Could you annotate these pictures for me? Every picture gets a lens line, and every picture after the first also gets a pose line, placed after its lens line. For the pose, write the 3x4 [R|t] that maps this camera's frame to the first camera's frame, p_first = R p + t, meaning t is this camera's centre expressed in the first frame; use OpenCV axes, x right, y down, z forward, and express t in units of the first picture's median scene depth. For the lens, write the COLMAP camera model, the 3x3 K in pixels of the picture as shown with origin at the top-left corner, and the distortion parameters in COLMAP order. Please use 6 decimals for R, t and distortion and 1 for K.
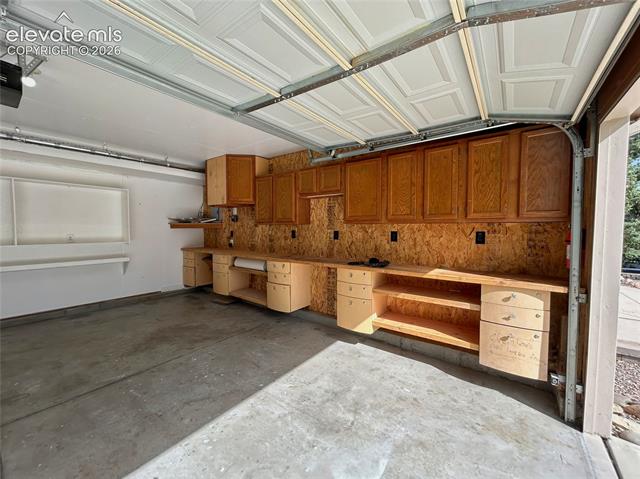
lens RADIAL K [[253.0, 0, 341.2], [0, 253.0, 237.9], [0, 0, 1]] dist [-0.001639, -0.000104]
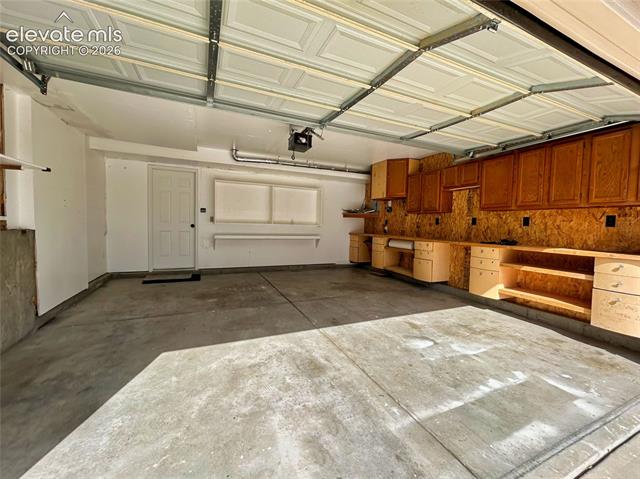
lens RADIAL K [[284.7, 0, 349.5], [0, 284.7, 237.1], [0, 0, 1]] dist [-0.000368, -0.000025]
pose [[0.878321, 0.042393, -0.476188, 0.119333], [-0.043163, 0.999025, 0.009327, 0.085006], [0.476119, 0.012362, 0.879294, -0.496888]]
